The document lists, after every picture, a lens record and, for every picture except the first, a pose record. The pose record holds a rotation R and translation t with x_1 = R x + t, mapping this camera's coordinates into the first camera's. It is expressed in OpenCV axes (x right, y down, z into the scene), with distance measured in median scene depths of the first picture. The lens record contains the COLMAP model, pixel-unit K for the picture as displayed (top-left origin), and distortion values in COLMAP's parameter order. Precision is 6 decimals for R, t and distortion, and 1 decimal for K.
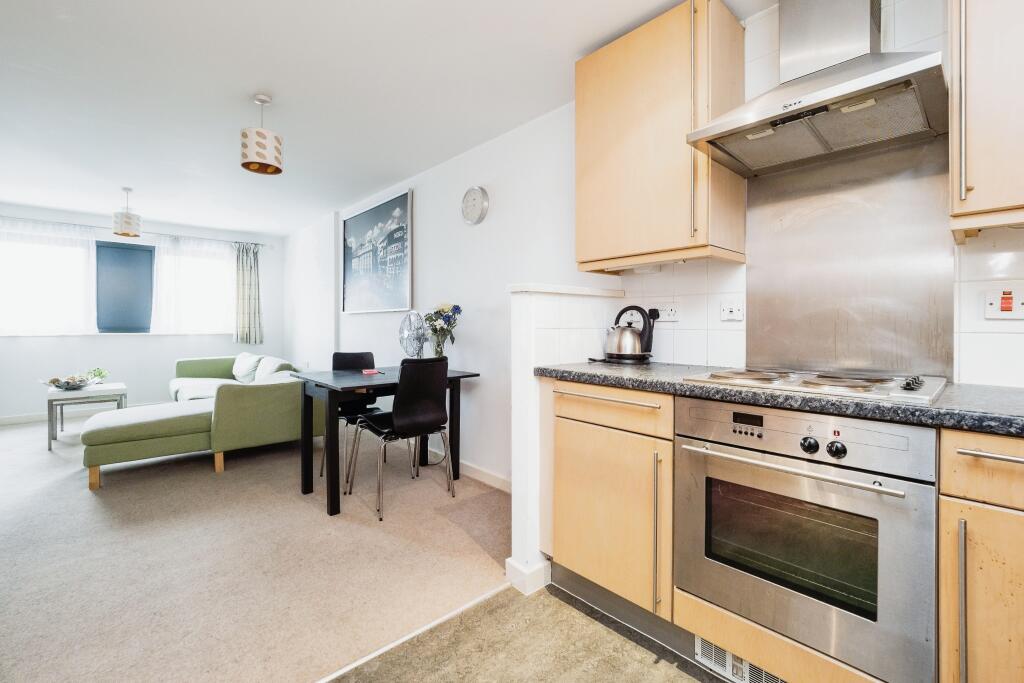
lens RADIAL K [[444.9, 0, 509.8], [0, 444.9, 324.9], [0, 0, 1]] dist [-0.001020, -0.000115]
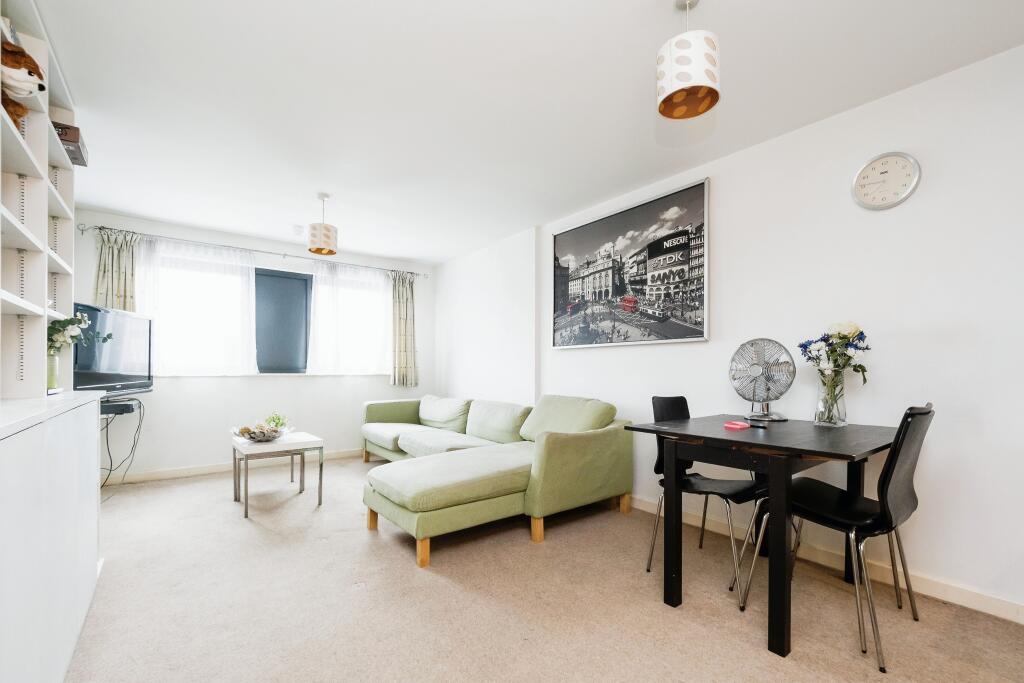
lens RADIAL K [[438.7, 0, 516.2], [0, 438.7, 367.9], [0, 0, 1]] dist [0.001287, -0.000027]
pose [[0.997290, 0.000082, -0.073577, -0.453799], [-0.000421, 0.999989, -0.004597, 0.015325], [0.073575, 0.004616, 0.997279, 0.226627]]
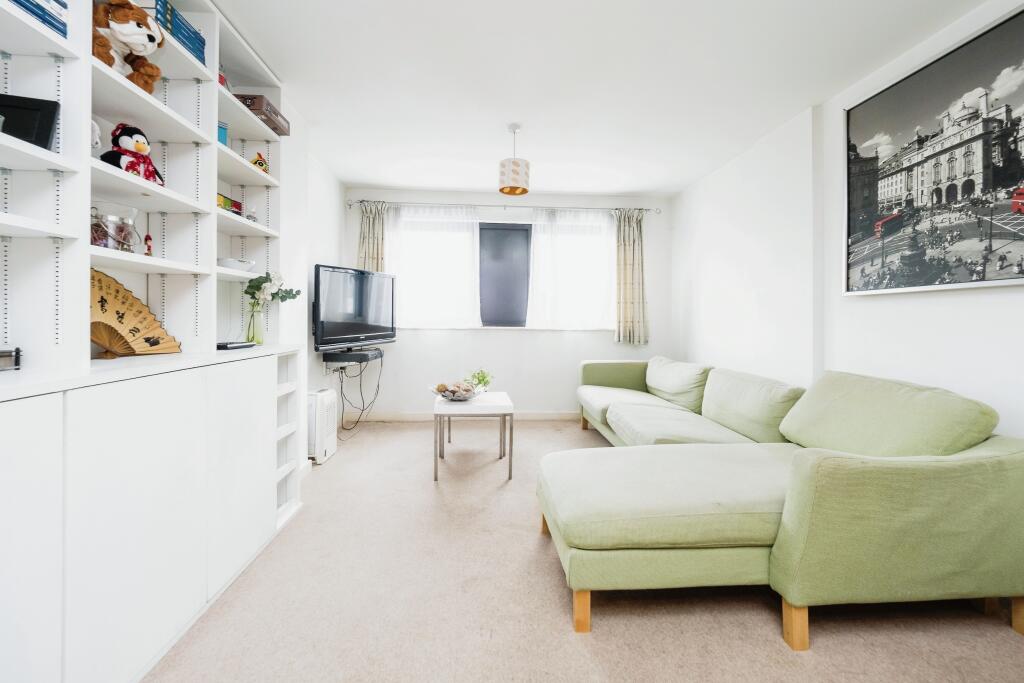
lens RADIAL K [[443.2, 0, 509.5], [0, 443.2, 312.0], [0, 0, 1]] dist [-0.002614, 0.000166]
pose [[0.782527, -0.003578, -0.622606, -0.427857], [-0.009956, 0.999784, -0.018259, 0.006716], [0.622537, 0.020487, 0.782322, 0.444384]]
